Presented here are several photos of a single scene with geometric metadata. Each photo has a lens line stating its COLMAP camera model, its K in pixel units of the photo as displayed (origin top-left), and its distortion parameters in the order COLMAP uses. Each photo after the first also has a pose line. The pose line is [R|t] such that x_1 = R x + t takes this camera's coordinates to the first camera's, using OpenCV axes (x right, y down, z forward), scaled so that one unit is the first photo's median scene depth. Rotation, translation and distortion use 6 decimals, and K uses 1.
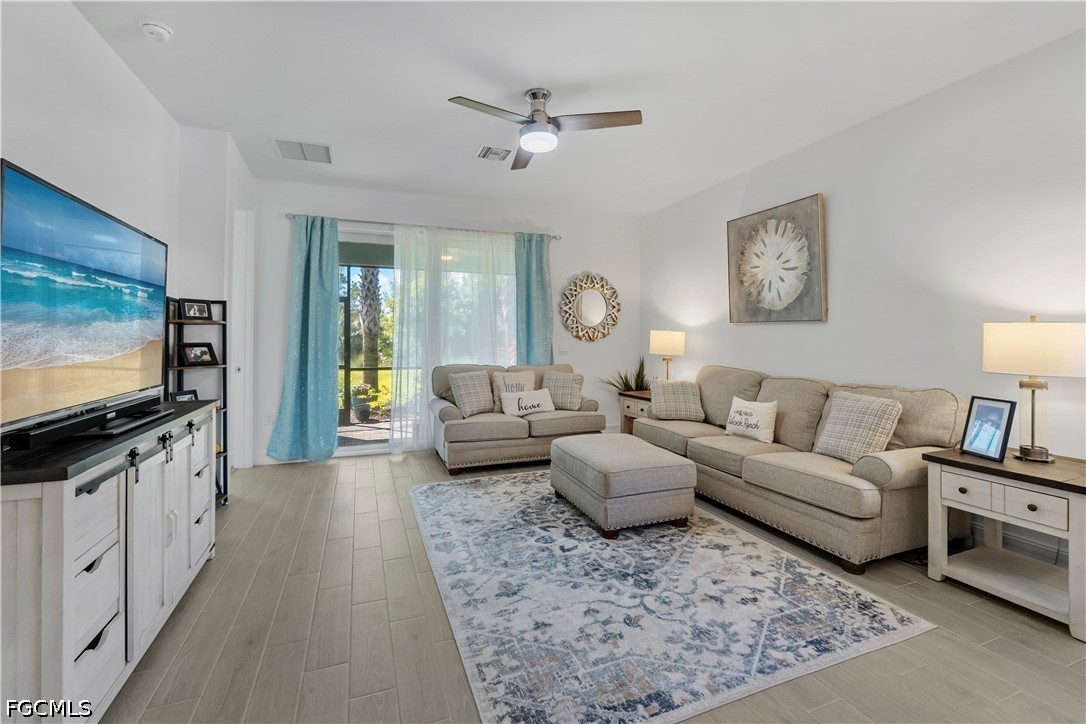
lens RADIAL K [[468.9, 0, 542.6], [0, 468.9, 343.7], [0, 0, 1]] dist [-0.002614, -0.000450]
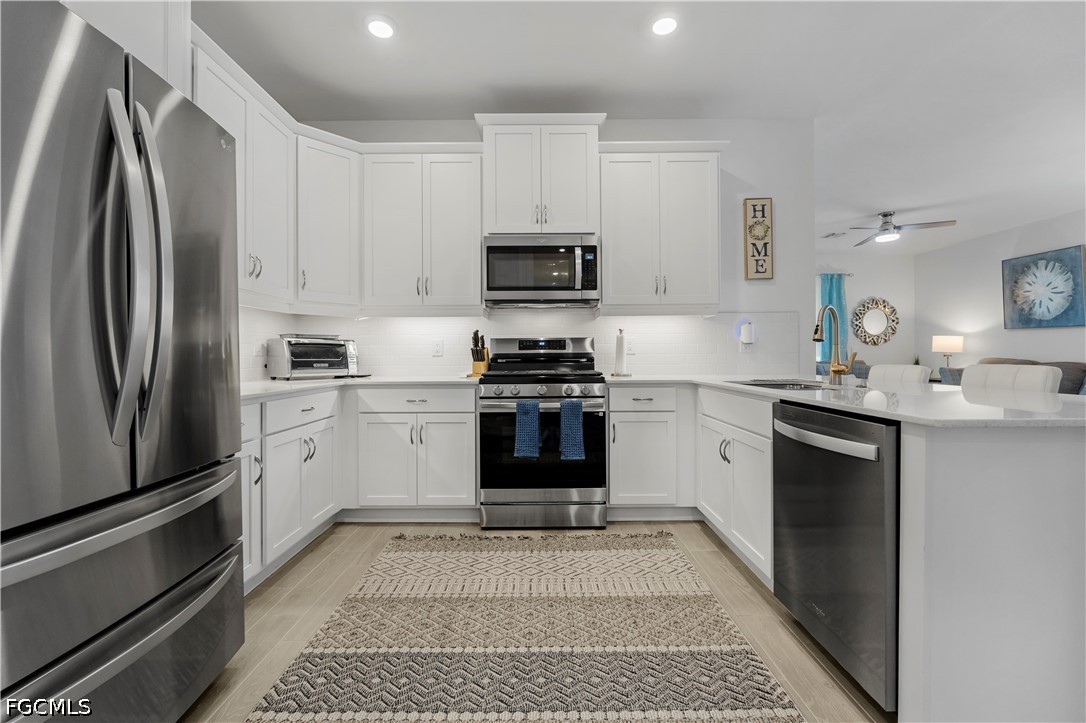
lens RADIAL K [[456.7, 0, 543.0], [0, 456.7, 361.5], [0, 0, 1]] dist [-0.008644, 0.000121]
pose [[0.932840, -0.001585, -0.360287, -0.463143], [0.002539, 0.999994, 0.002176, 0.052698], [0.360281, -0.002945, 0.932839, -0.893114]]
